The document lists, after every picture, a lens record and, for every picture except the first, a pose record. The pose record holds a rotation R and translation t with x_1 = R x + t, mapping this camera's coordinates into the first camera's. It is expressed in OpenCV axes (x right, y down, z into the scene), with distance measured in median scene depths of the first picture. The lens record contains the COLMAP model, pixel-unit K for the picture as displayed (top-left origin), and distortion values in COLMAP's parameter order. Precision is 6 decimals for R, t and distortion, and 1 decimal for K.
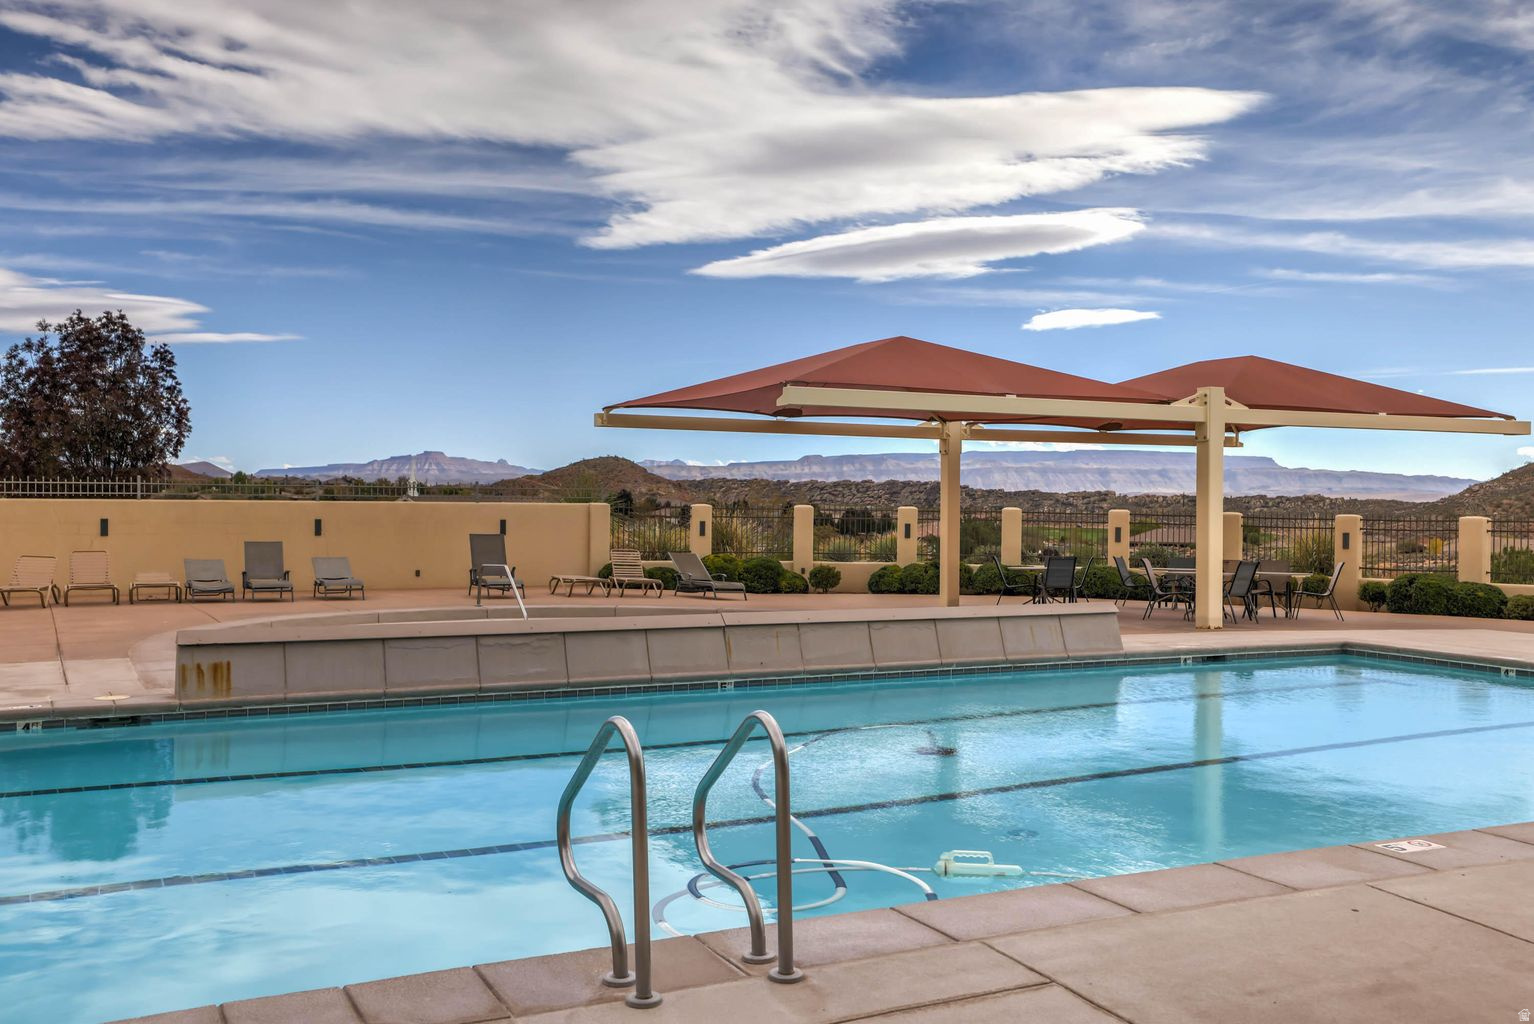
lens RADIAL K [[1407.8, 0, 782.8], [0, 1407.8, 511.1], [0, 0, 1]] dist [0.049728, 0.000000]
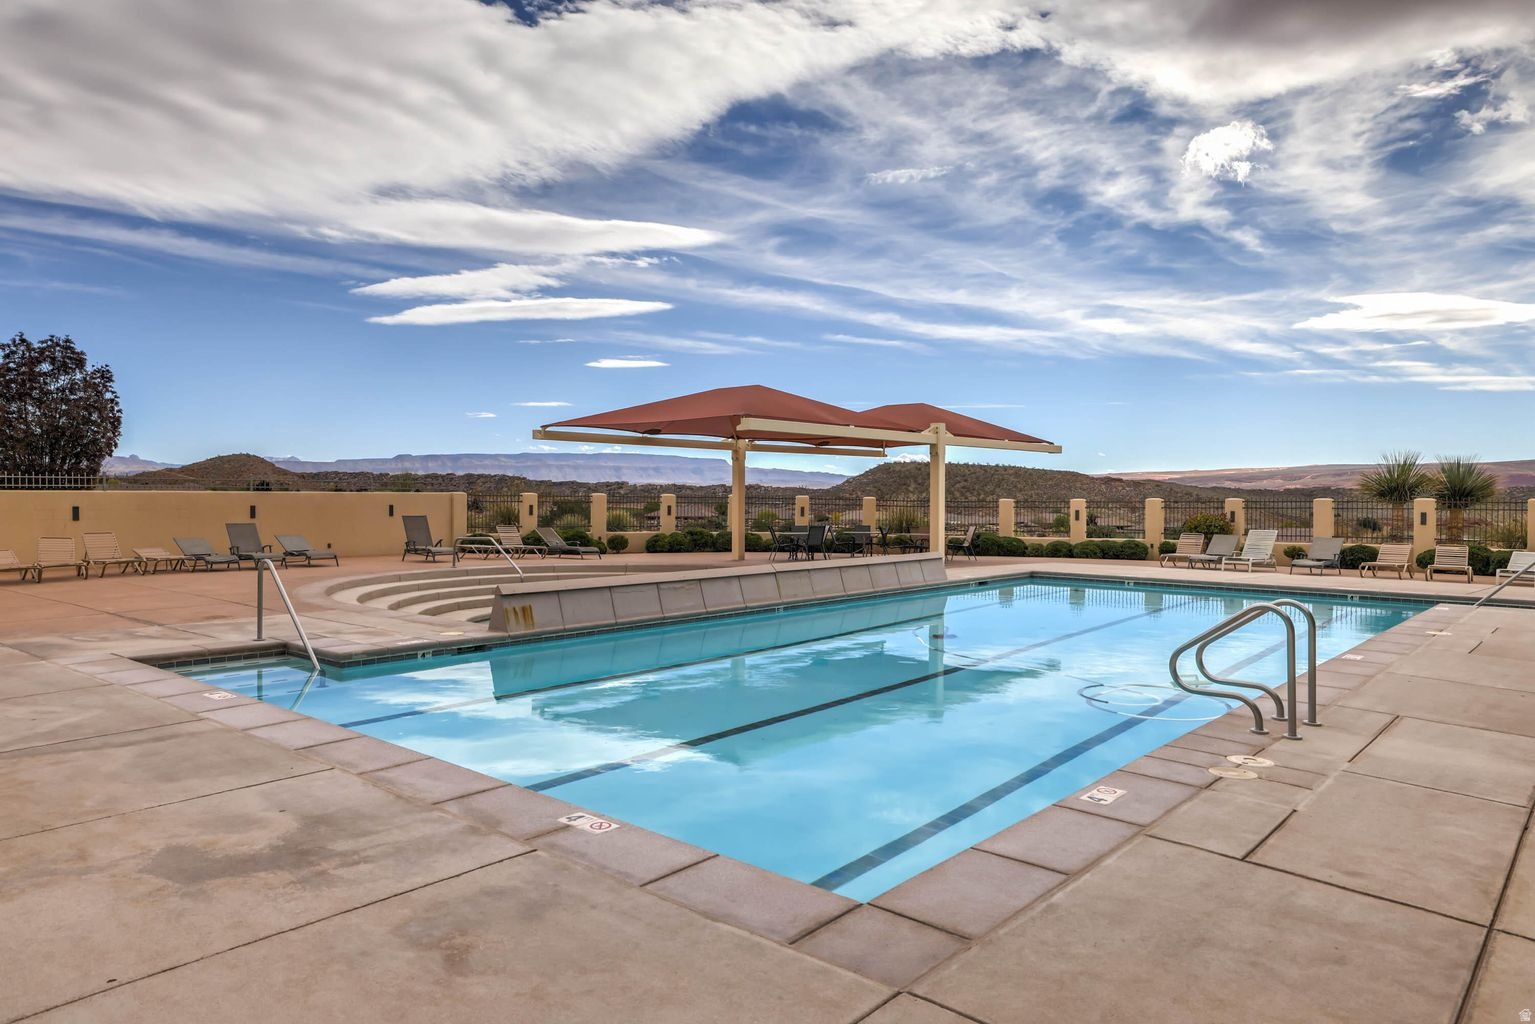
lens RADIAL K [[989.5, 0, 765.8], [0, 989.5, 515.5], [0, 0, 1]] dist [-0.000867, 0.004225]
pose [[0.929668, -0.011218, 0.368228, -0.237724], [0.003733, 0.999772, 0.021033, -0.002588], [-0.368380, -0.018179, 0.929498, -0.012160]]
